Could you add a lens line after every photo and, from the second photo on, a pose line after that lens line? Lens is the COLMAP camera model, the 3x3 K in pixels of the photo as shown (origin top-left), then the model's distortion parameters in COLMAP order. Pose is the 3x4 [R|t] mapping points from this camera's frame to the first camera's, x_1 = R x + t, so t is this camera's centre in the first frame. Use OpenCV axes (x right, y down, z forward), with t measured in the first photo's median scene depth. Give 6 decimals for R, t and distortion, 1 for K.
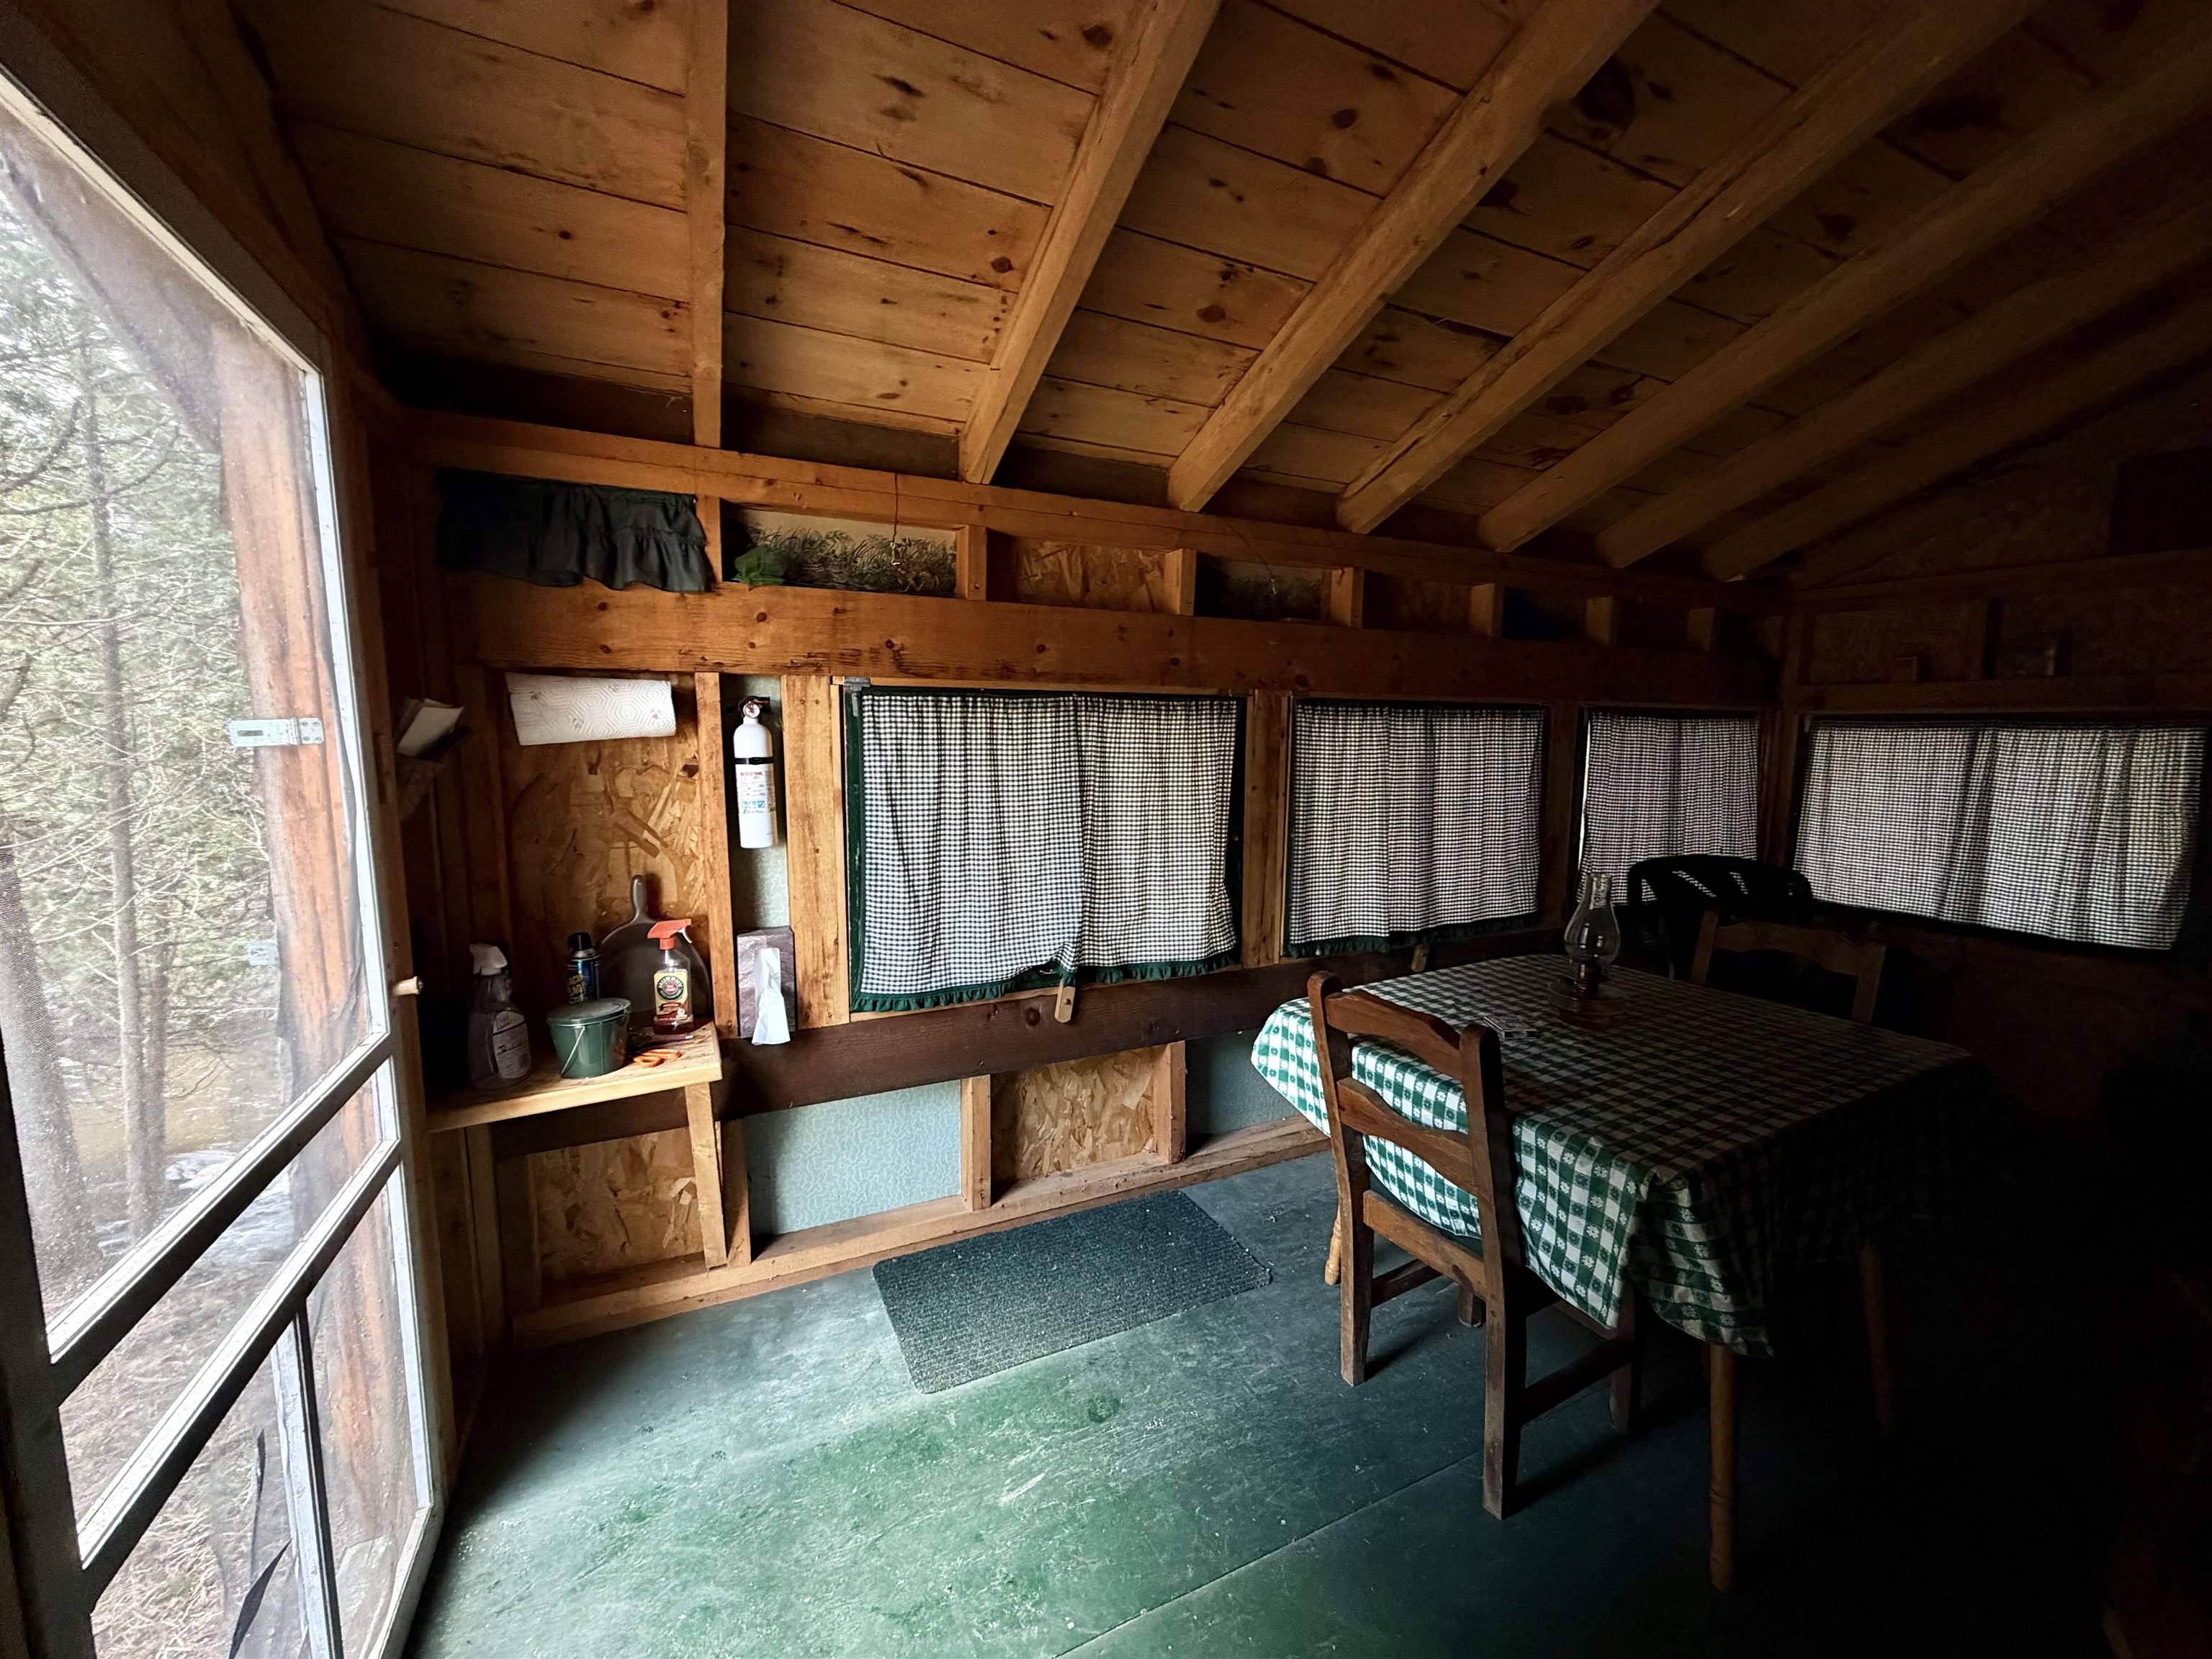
lens RADIAL K [[876.3, 0, 1098.5], [0, 876.3, 829.3], [0, 0, 1]] dist [-0.002235, 0.000300]
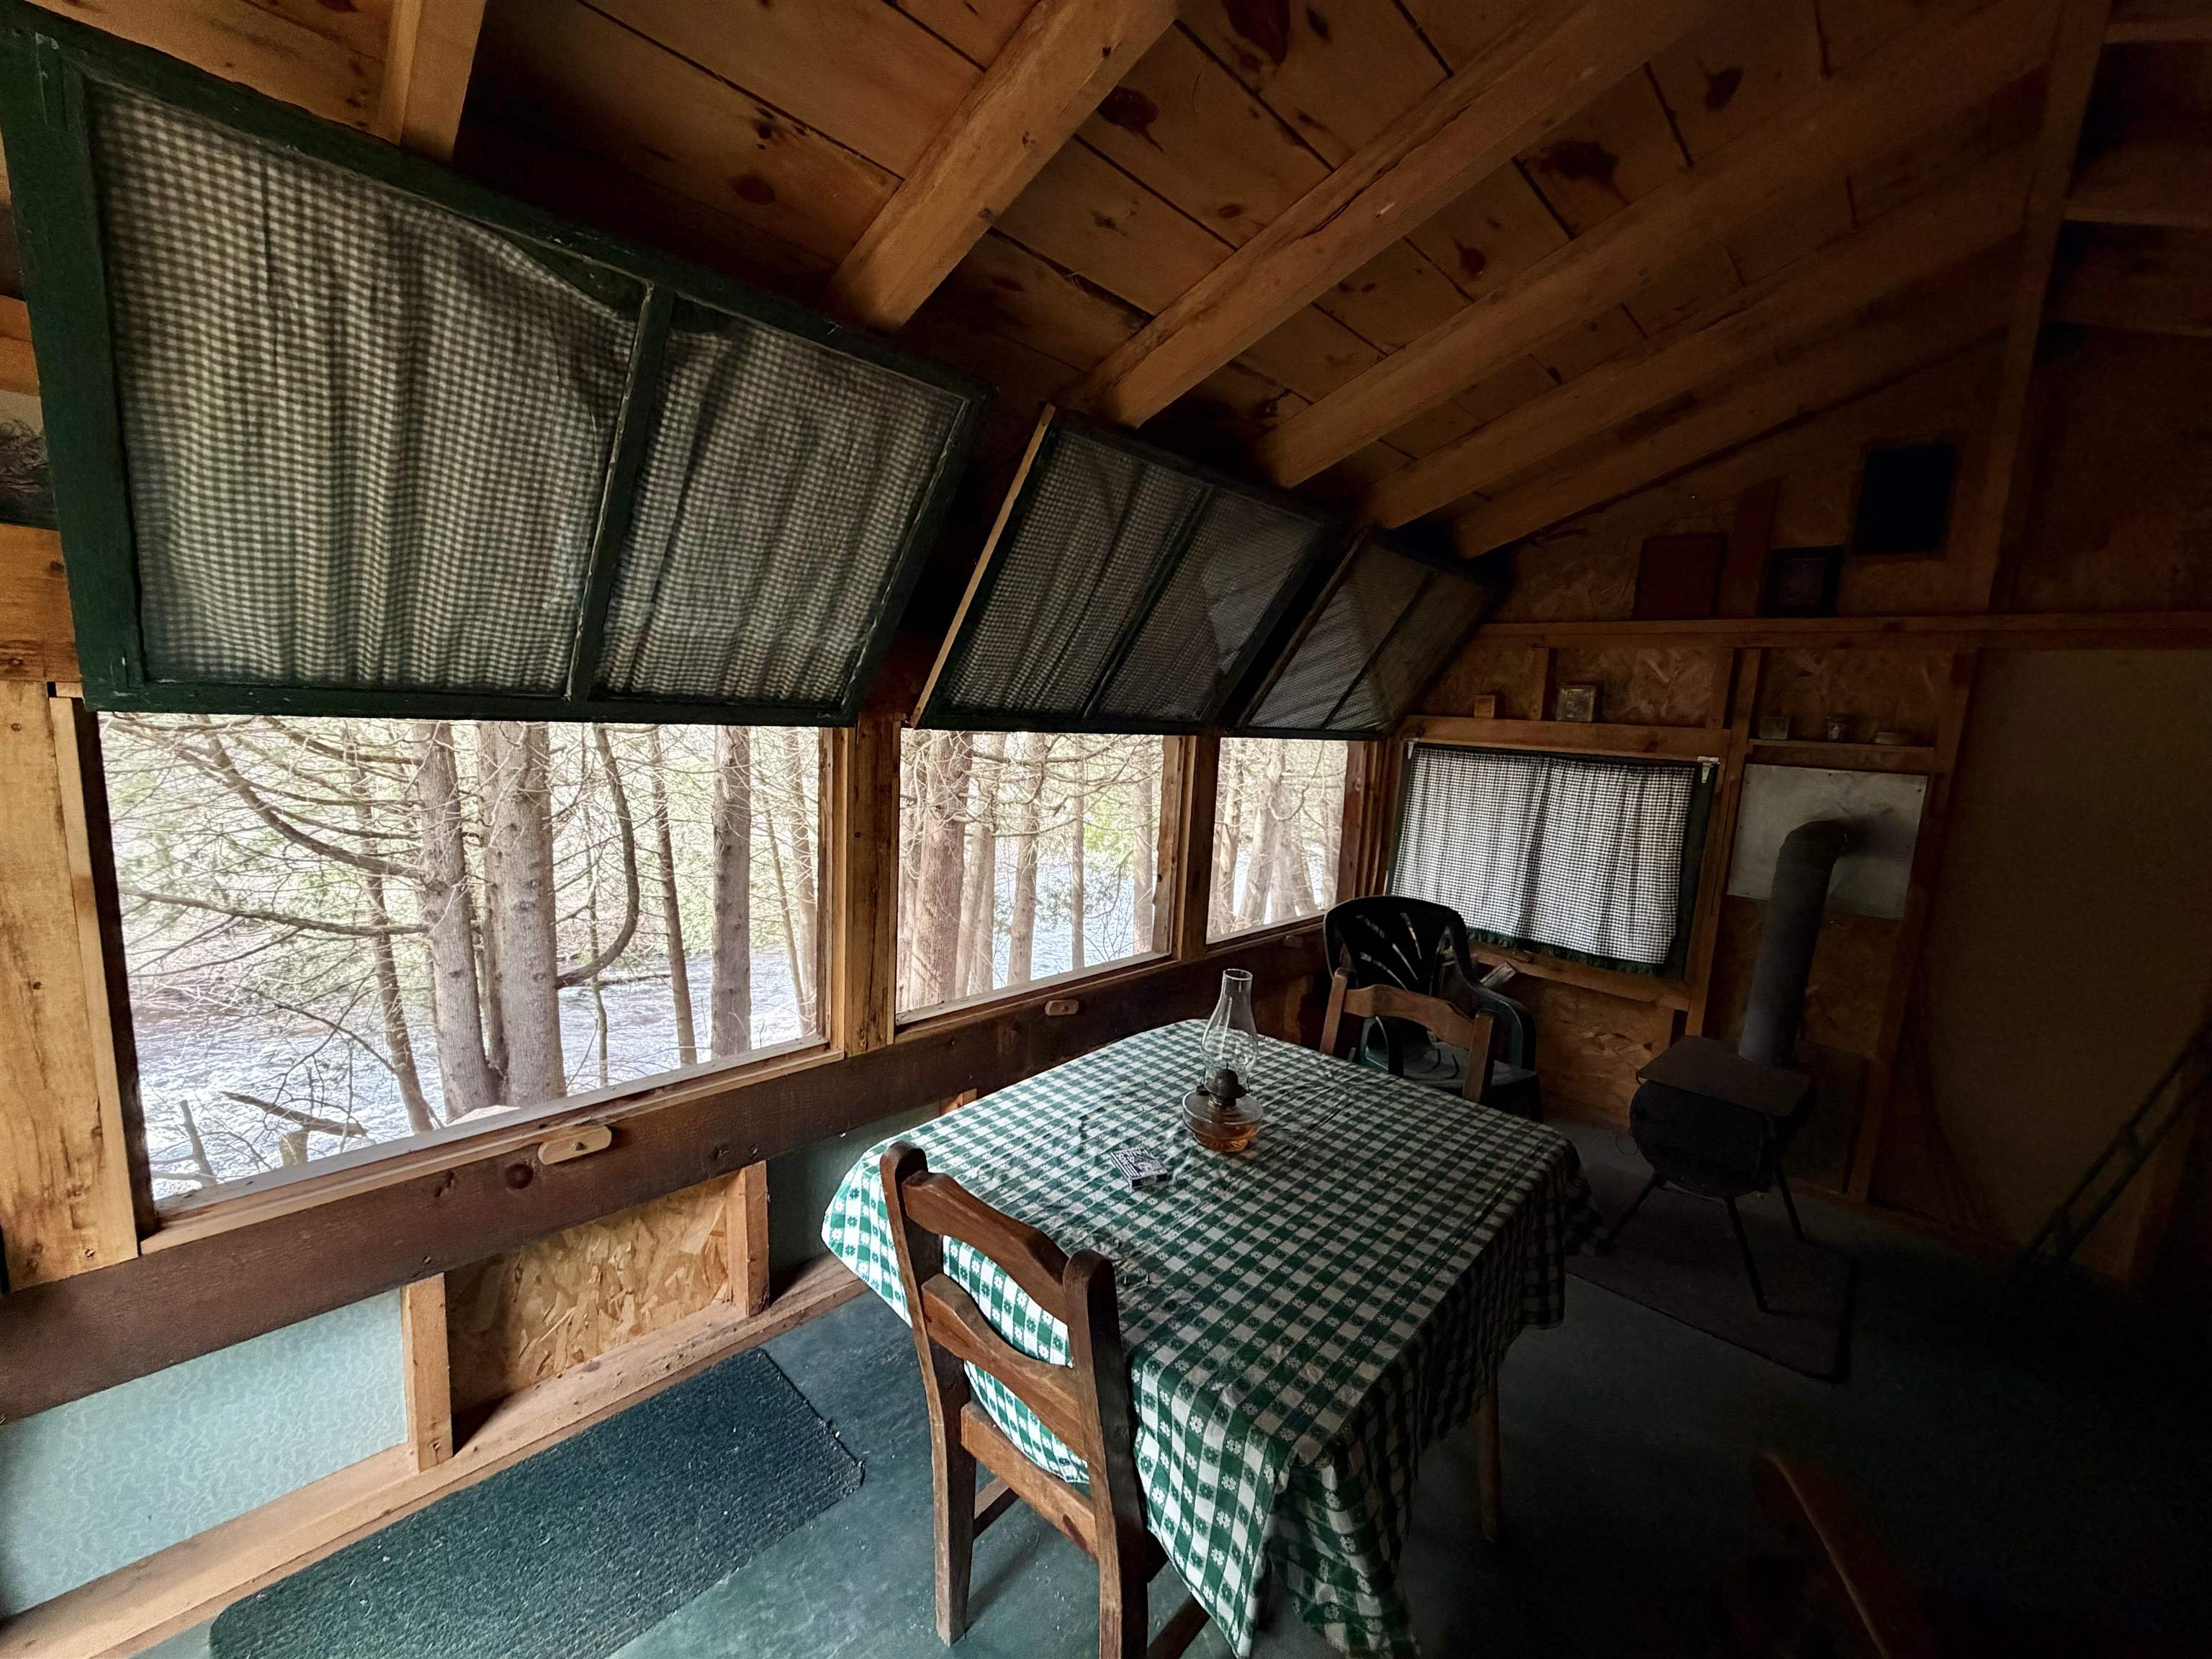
lens RADIAL K [[876.3, 0, 1098.2], [0, 876.3, 828.0], [0, 0, 1]] dist [-0.002235, 0.000300]
pose [[0.935605, -0.005012, 0.353012, 0.147503], [-0.007501, 0.999391, 0.034069, -0.119544], [-0.352968, -0.034523, 0.934998, 0.260199]]
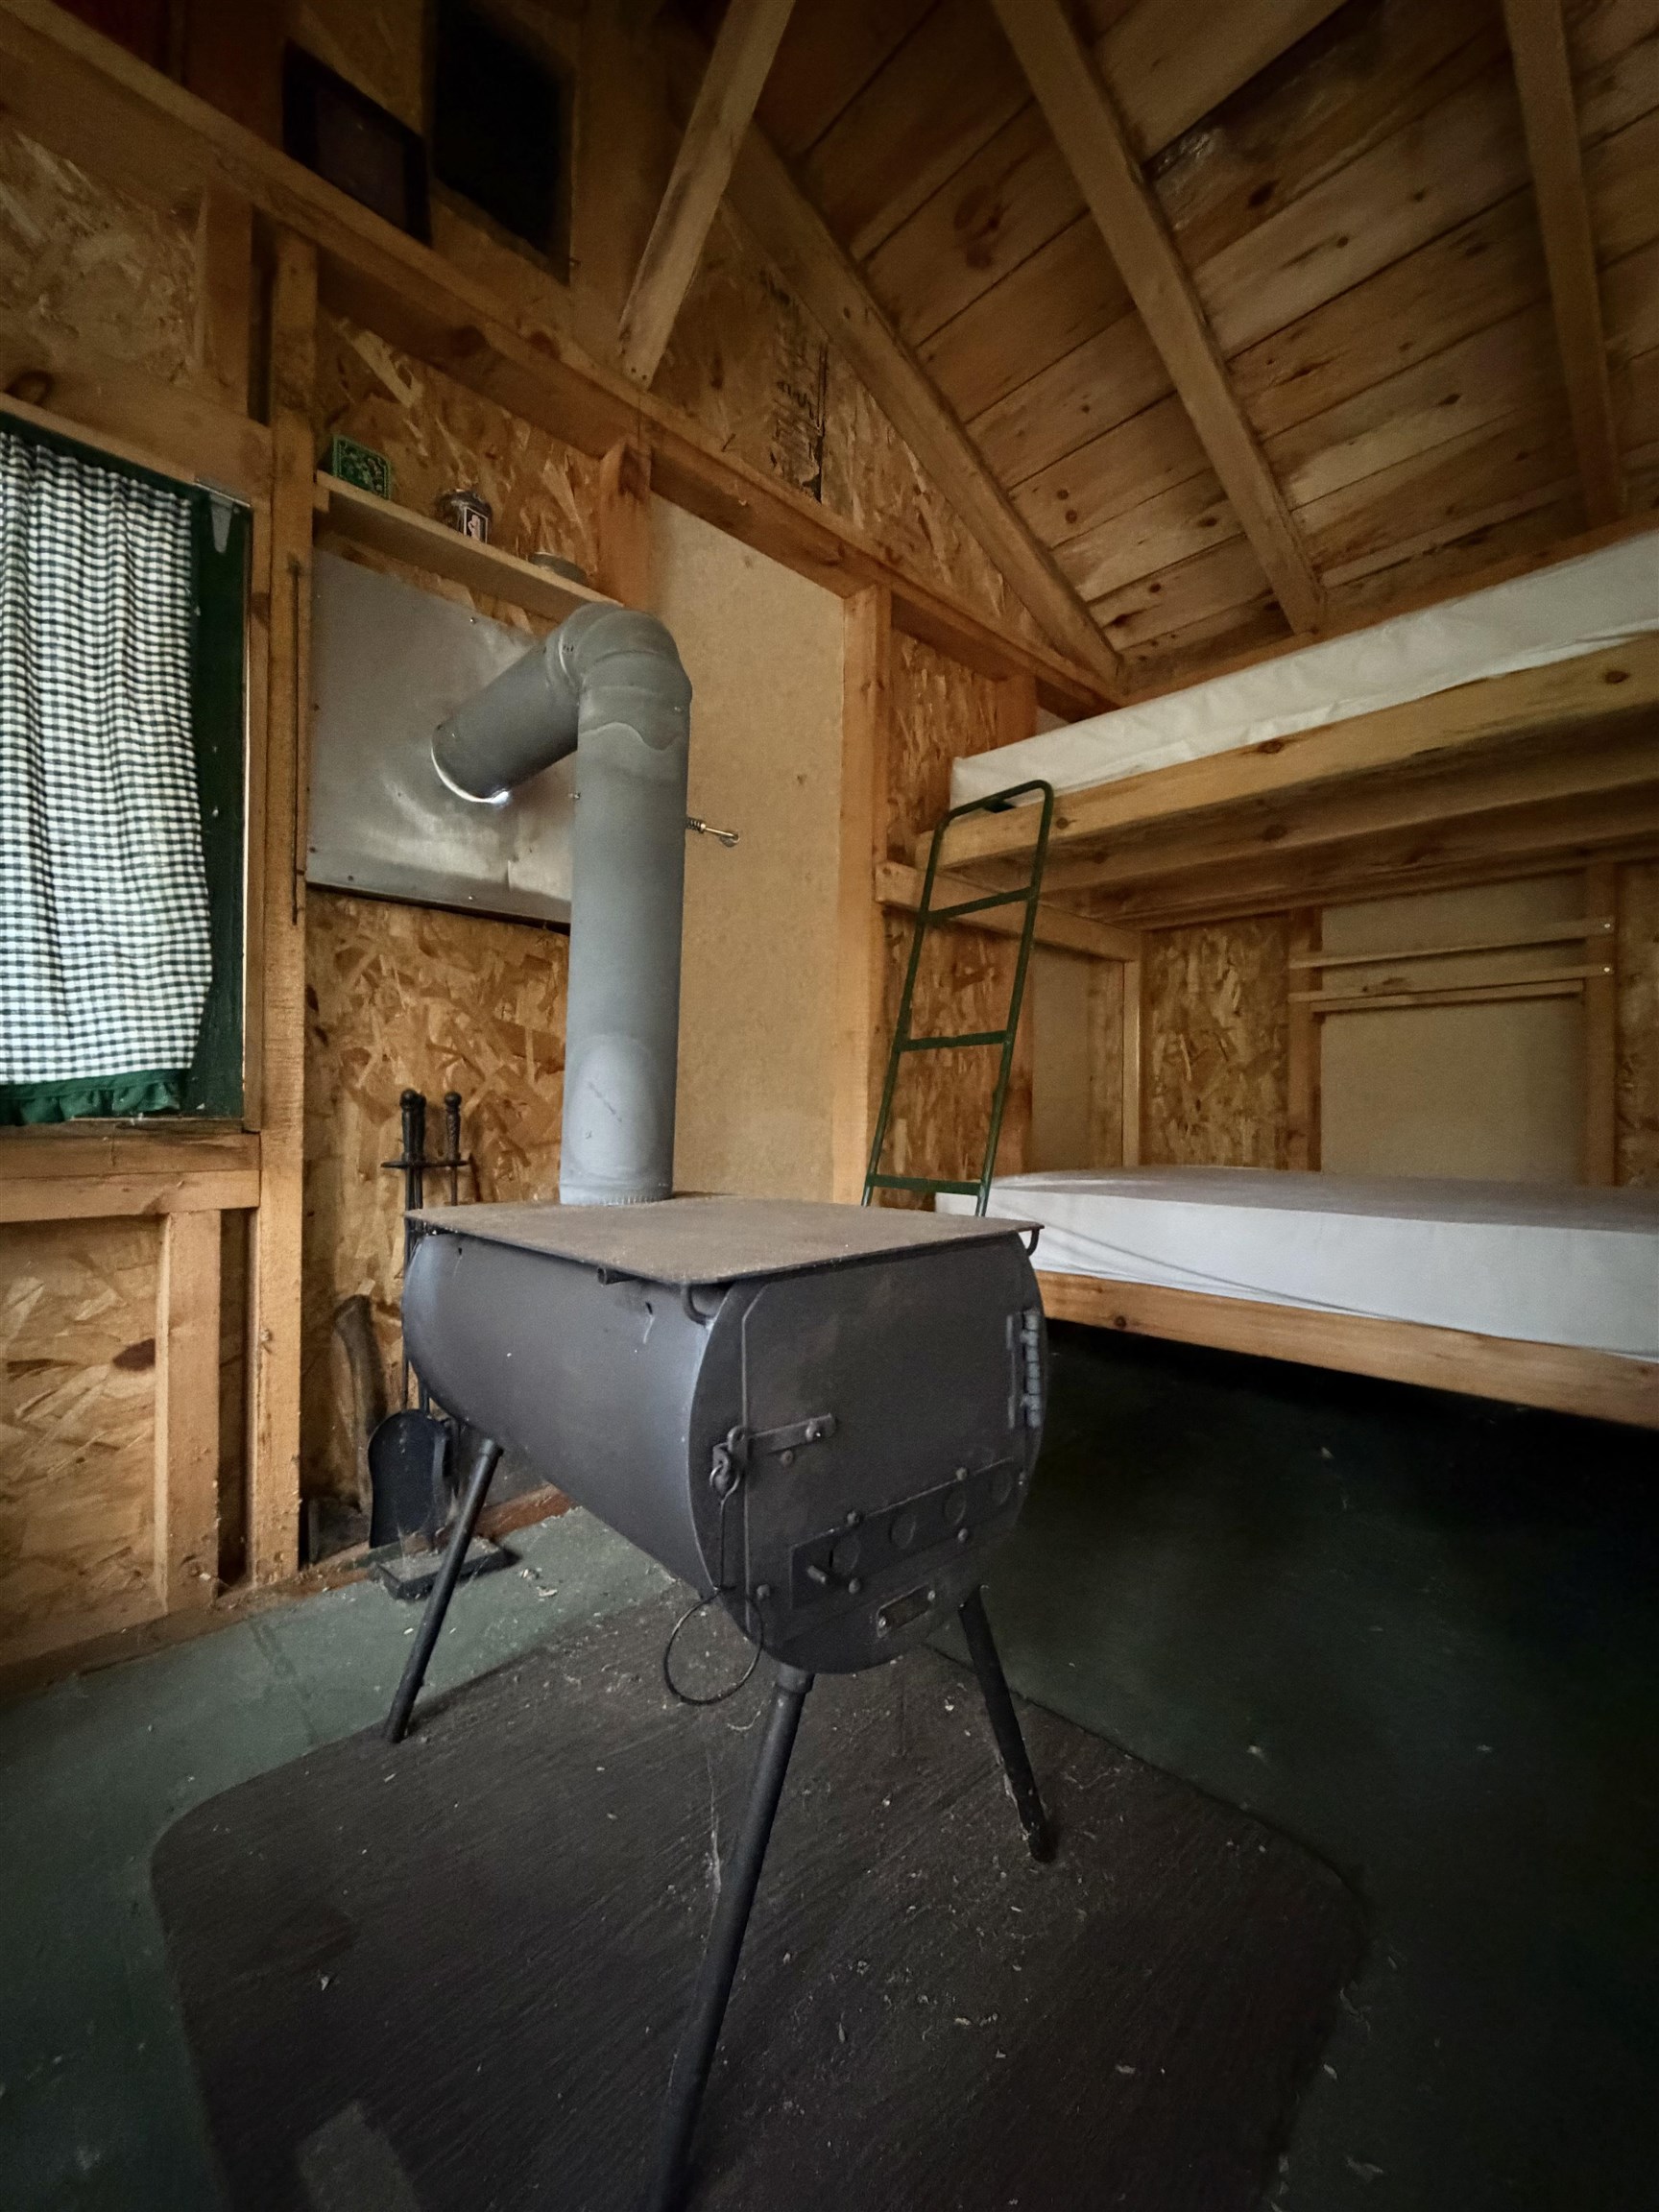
lens RADIAL K [[876.3, 0, 832.9], [0, 876.3, 1090.0], [0, 0, 1]] dist [-0.002235, 0.000300]
pose [[-0.310322, -0.001850, 0.950630, 1.172472], [0.100572, 0.994322, 0.034765, 0.247493], [-0.945296, 0.106395, -0.308375, 1.299816]]
